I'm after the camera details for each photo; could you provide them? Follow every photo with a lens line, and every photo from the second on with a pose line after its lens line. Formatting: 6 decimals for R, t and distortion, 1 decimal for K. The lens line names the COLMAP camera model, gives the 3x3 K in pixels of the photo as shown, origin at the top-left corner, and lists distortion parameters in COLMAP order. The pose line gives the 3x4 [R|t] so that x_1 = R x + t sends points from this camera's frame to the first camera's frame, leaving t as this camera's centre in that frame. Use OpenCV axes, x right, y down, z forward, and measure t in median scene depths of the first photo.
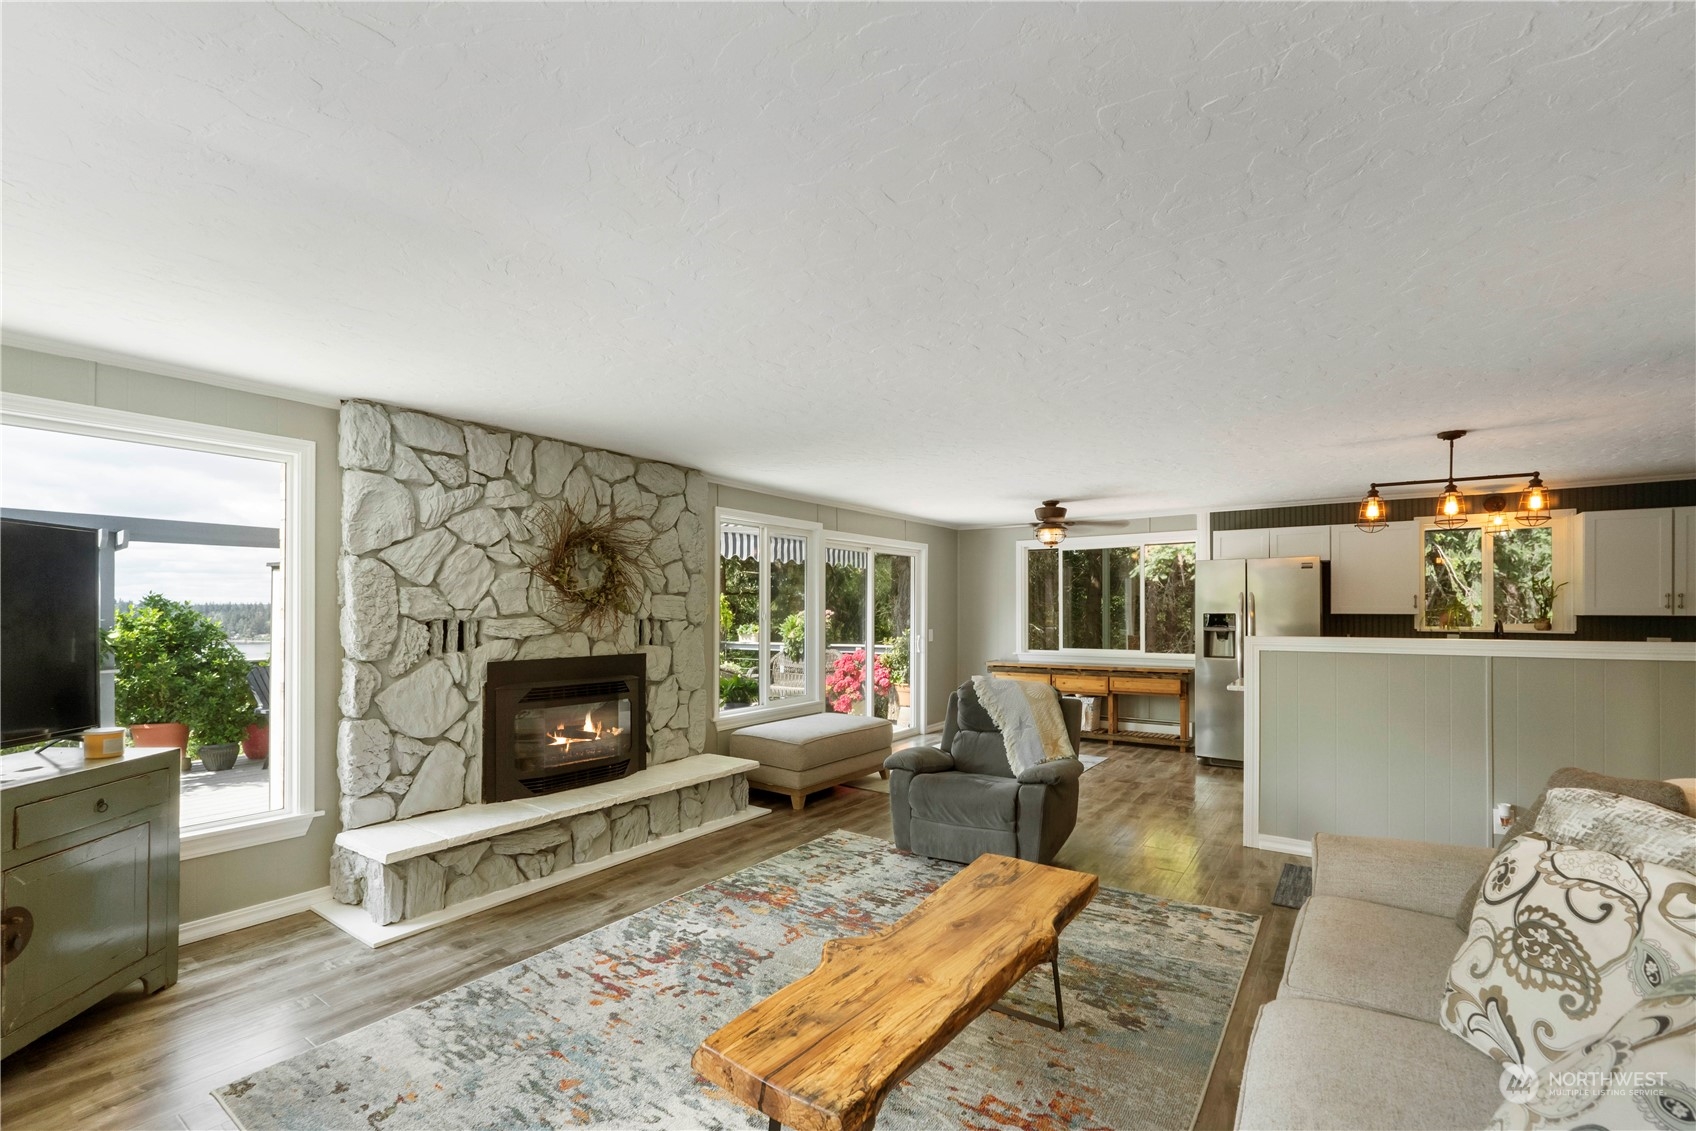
lens RADIAL K [[733.1, 0, 844.9], [0, 733.1, 610.1], [0, 0, 1]] dist [-0.011552, 0.000278]
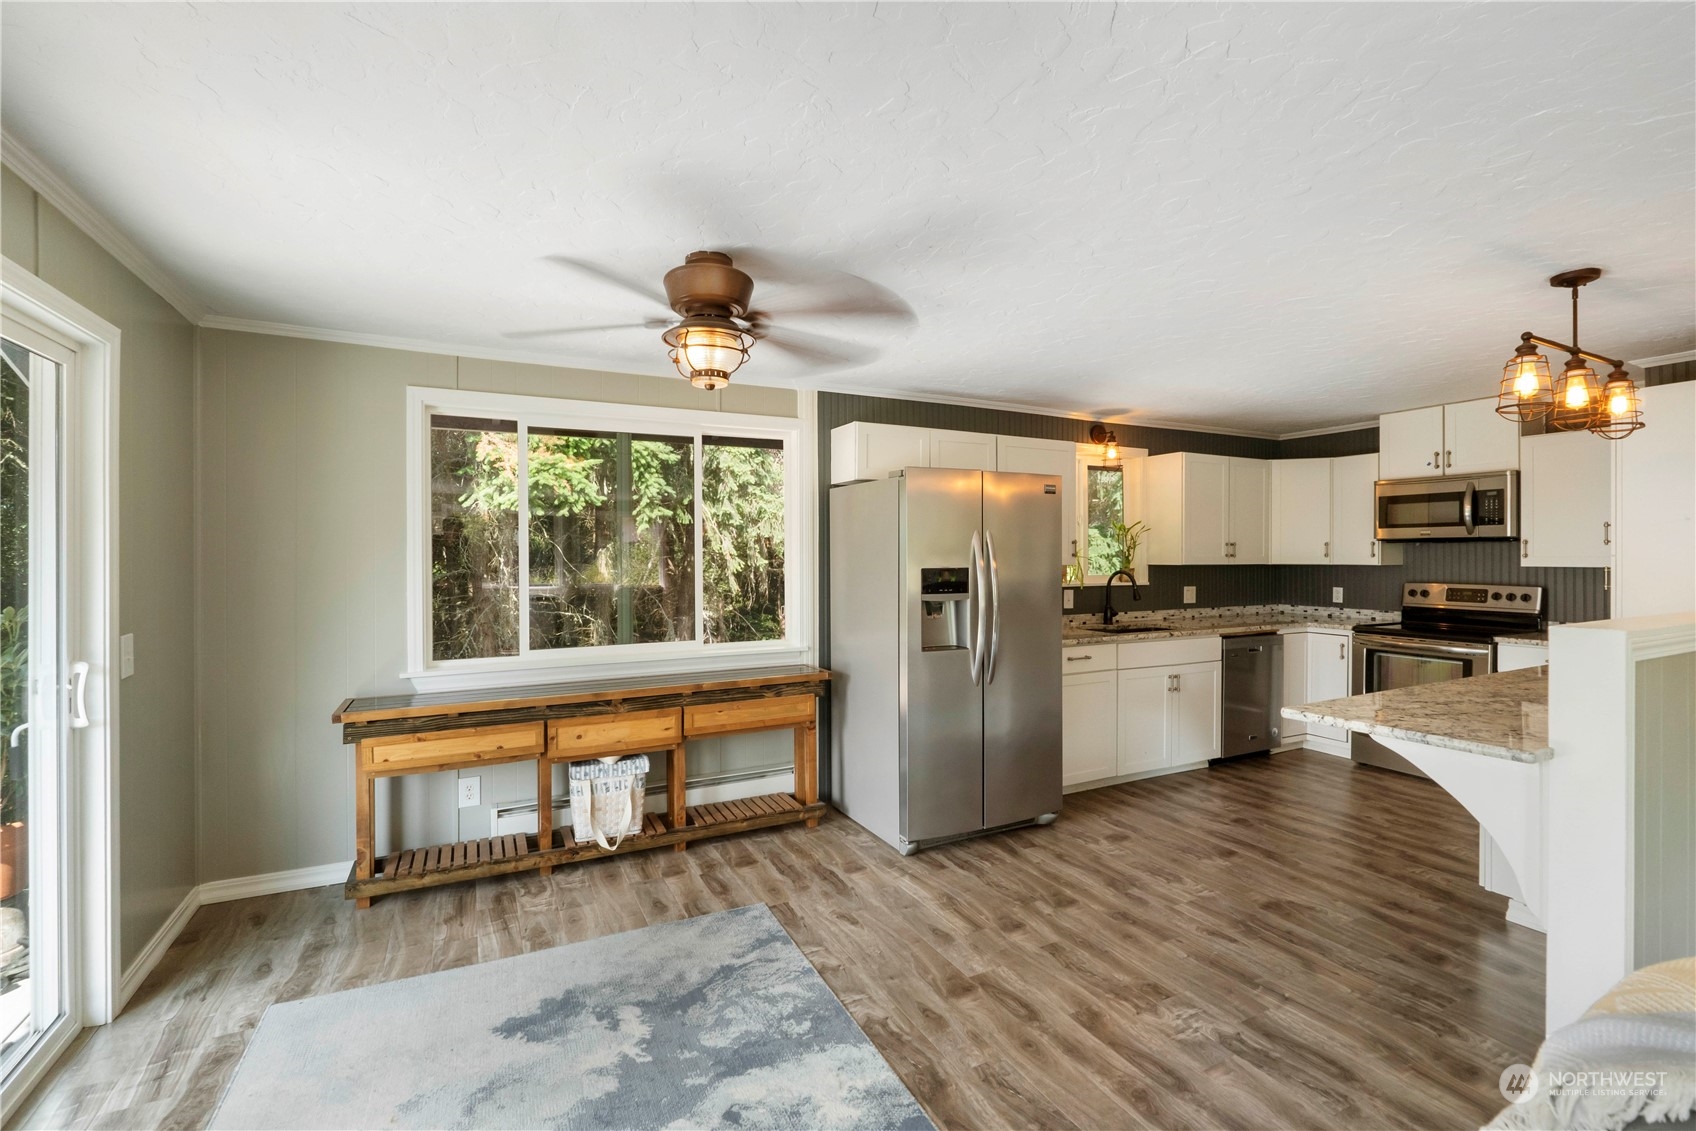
lens RADIAL K [[743.5, 0, 844.9], [0, 743.5, 560.9], [0, 0, 1]] dist [-0.010592, 0.000249]
pose [[0.470959, -0.007159, 0.882126, -0.009403], [0.003855, 0.999974, 0.006058, -0.006455], [-0.882147, 0.000547, 0.470974, 1.160878]]
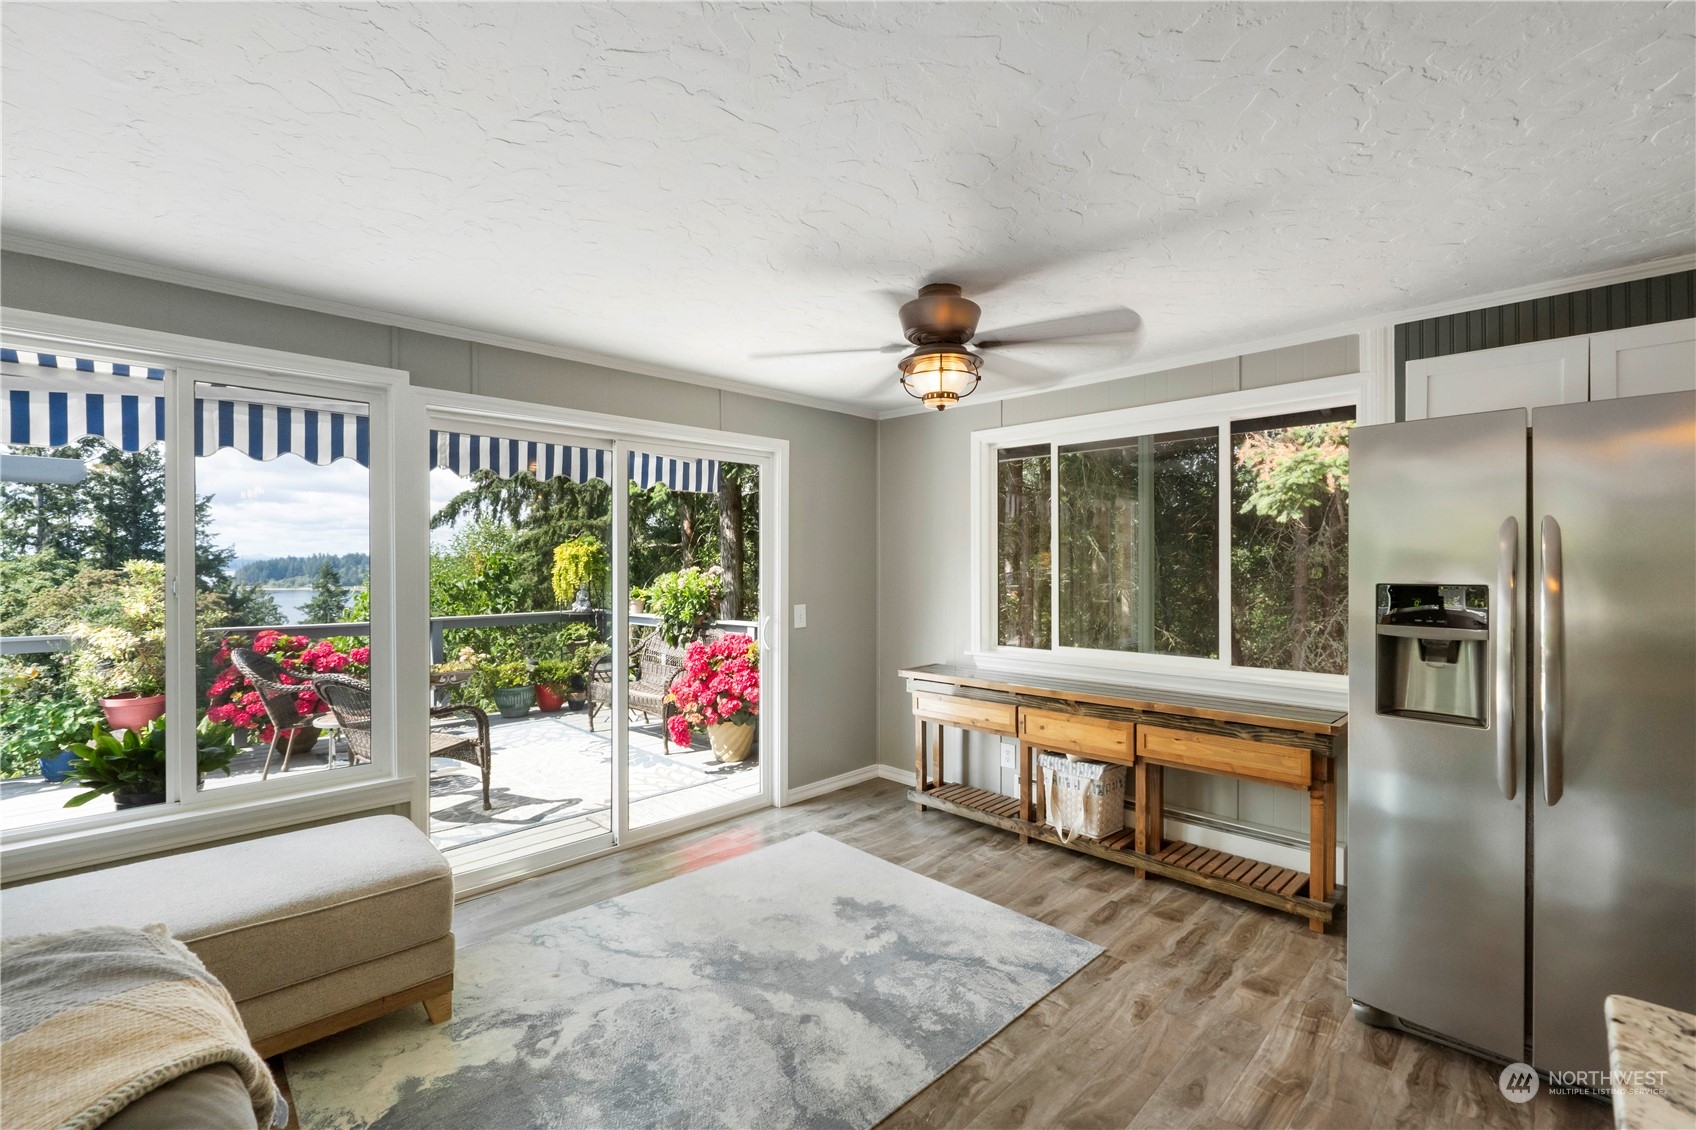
lens RADIAL K [[733.1, 0, 847.1], [0, 733.1, 566.4], [0, 0, 1]] dist [-0.011552, 0.000278]
pose [[0.985762, 0.002109, -0.168131, 0.447191], [-0.001330, 0.999988, 0.004743, -0.006901], [0.168139, -0.004452, 0.985753, 0.916650]]
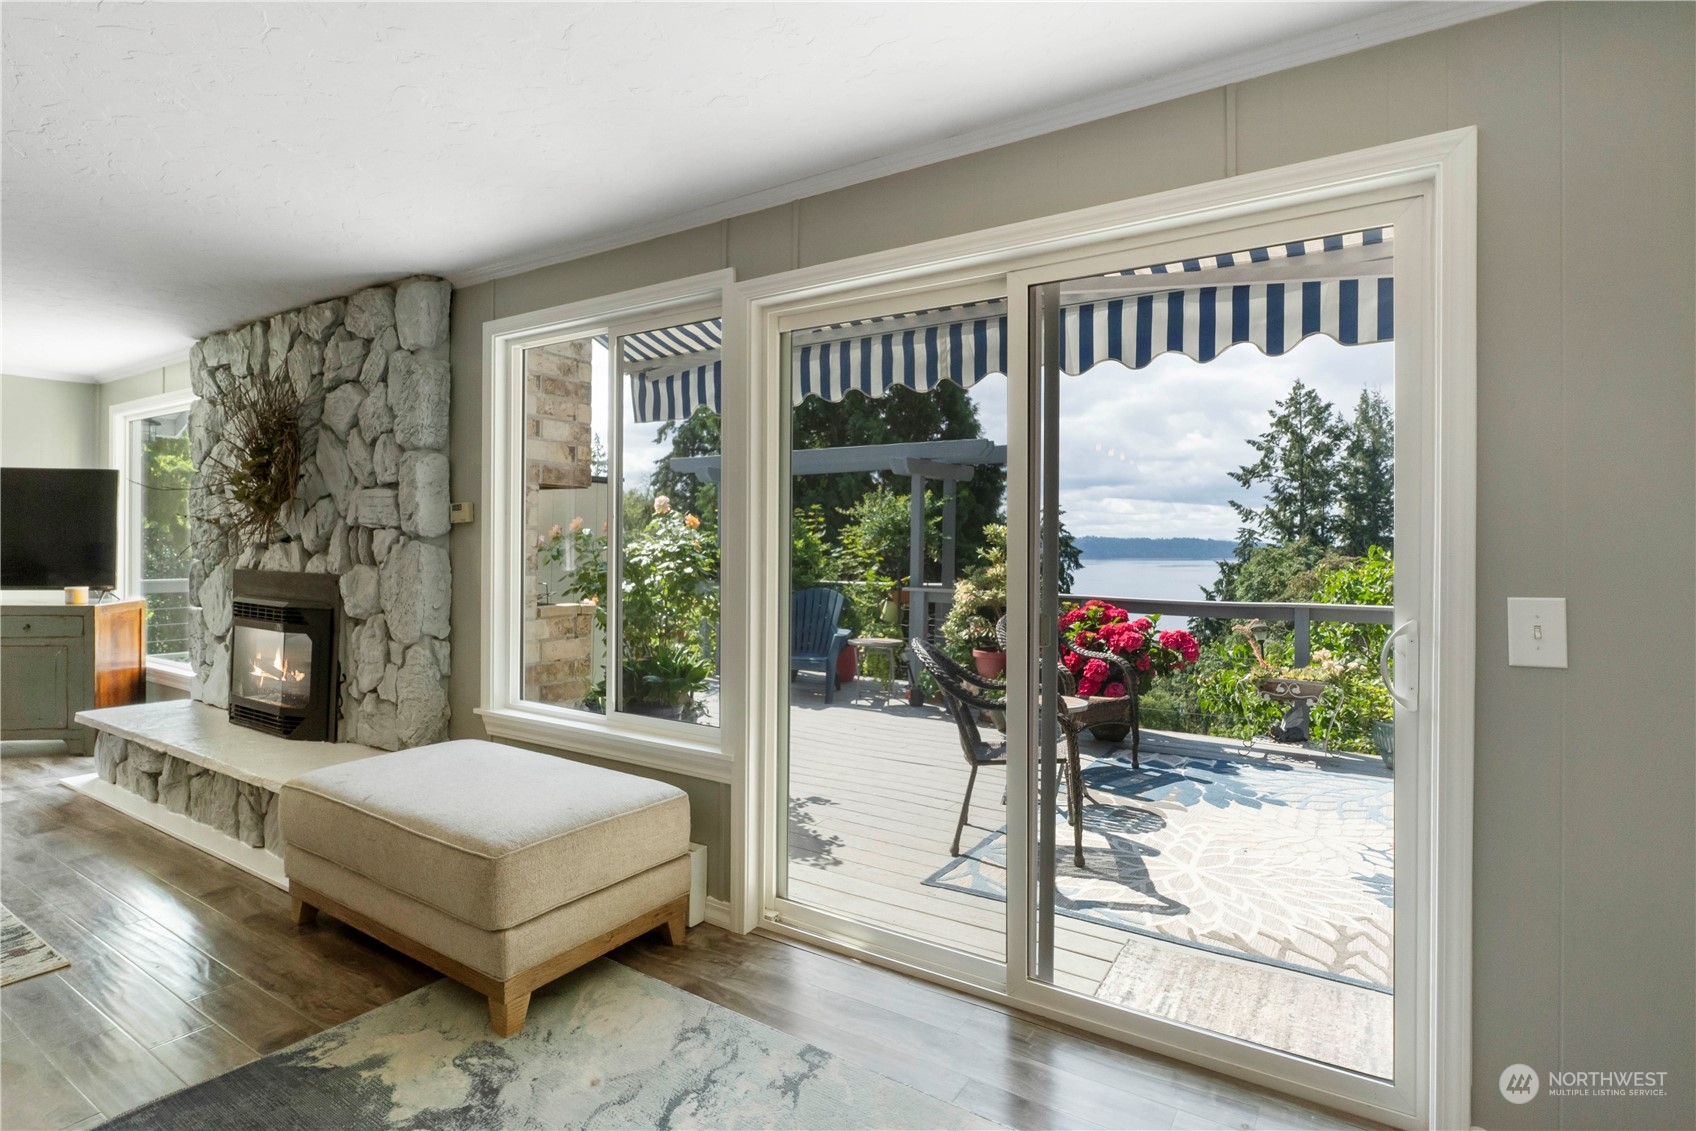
lens RADIAL K [[847.6, 0, 860.7], [0, 847.6, 543.0], [0, 0, 1]] dist [-0.008314, -0.000973]
pose [[0.047654, -0.003280, -0.998859, 0.584284], [-0.009412, 0.999949, -0.003733, 0.029042], [0.998820, 0.009579, 0.047620, 1.558575]]
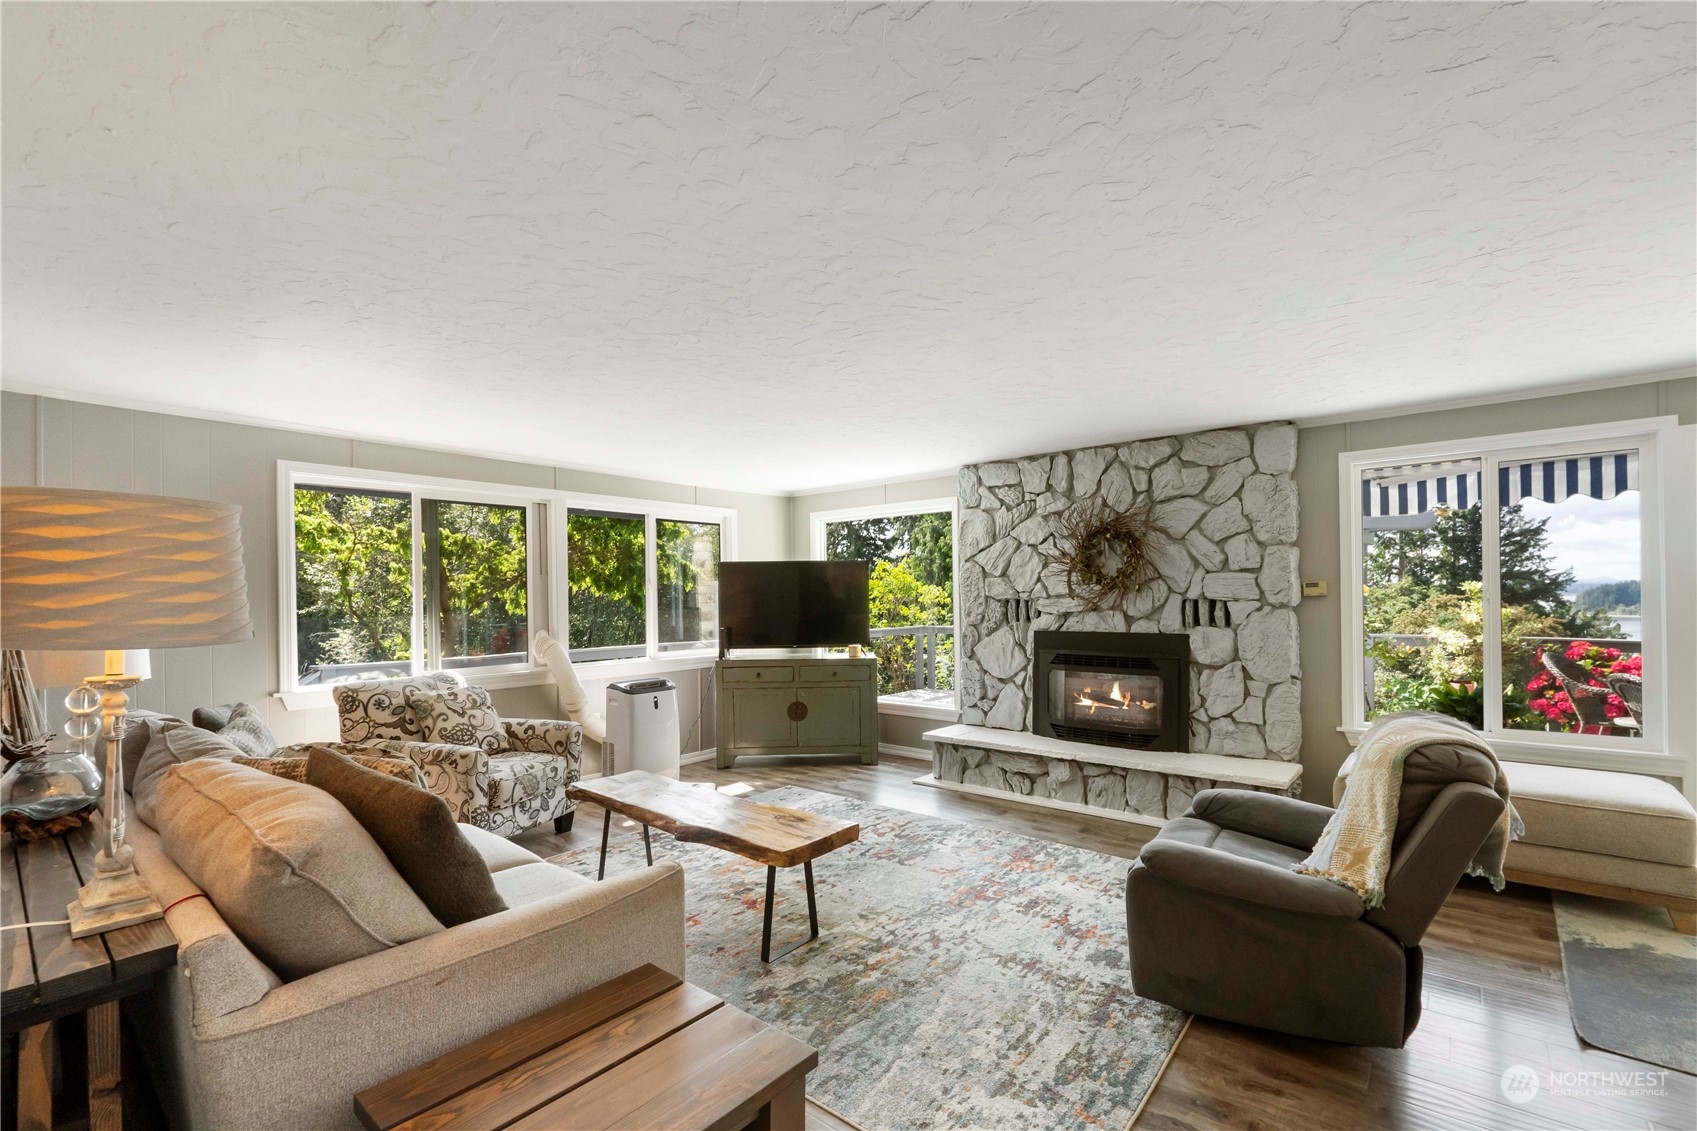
lens RADIAL K [[733.5, 0, 856.3], [0, 733.5, 598.6], [0, 0, 1]] dist [-0.011552, 0.000278]
pose [[-0.079640, 0.003940, -0.996816, 0.785467], [0.014156, 0.999896, 0.002821, 0.002977], [0.996723, -0.013887, -0.079688, 0.684730]]
